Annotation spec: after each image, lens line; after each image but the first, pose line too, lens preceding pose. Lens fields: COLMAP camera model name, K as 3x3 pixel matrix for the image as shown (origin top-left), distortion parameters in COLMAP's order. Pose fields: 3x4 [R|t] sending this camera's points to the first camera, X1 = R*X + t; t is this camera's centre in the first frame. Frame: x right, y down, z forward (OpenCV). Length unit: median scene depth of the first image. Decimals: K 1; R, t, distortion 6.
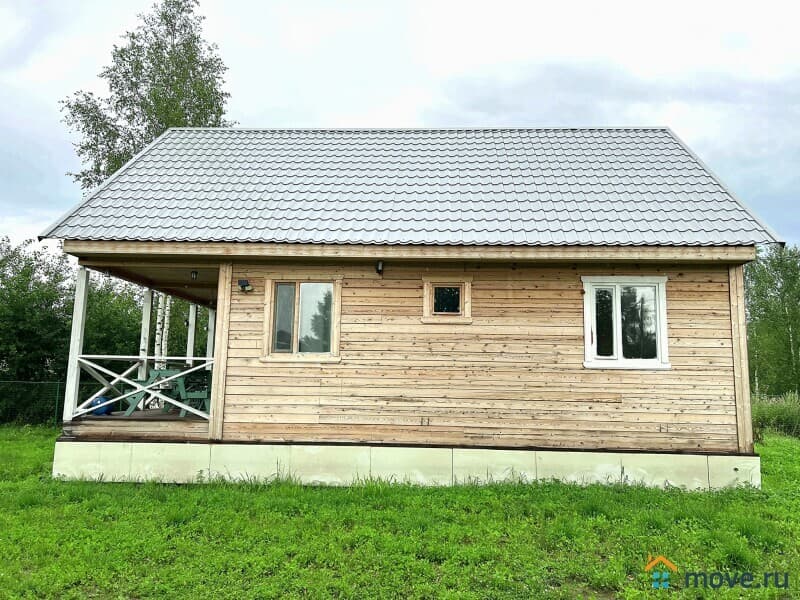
lens RADIAL K [[597.5, 0, 397.8], [0, 597.5, 292.9], [0, 0, 1]] dist [0.051059, -0.043010]
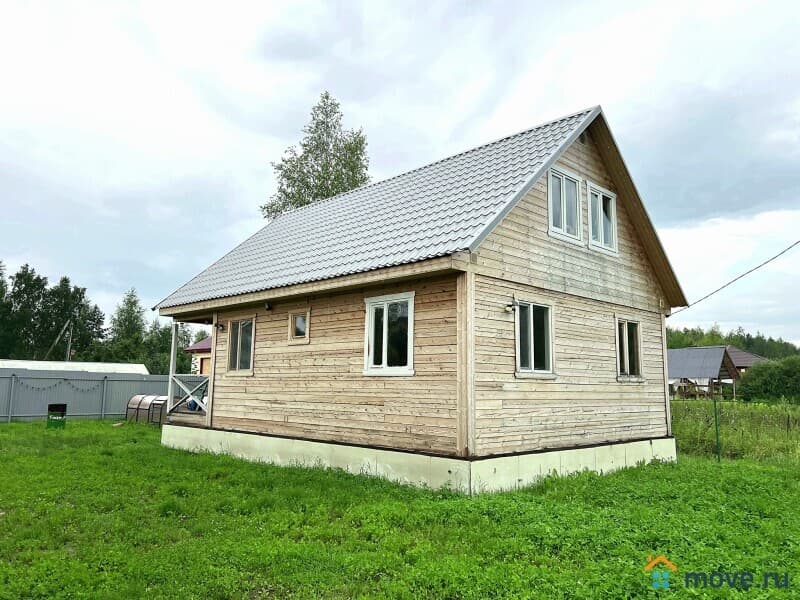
lens RADIAL K [[597.5, 0, 402.6], [0, 597.5, 282.5], [0, 0, 1]] dist [0.051059, -0.043010]
pose [[0.736214, -0.123020, -0.665474, 1.167624], [0.095977, 0.992380, -0.077272, 0.040609], [0.669909, -0.006981, 0.742411, 0.177974]]
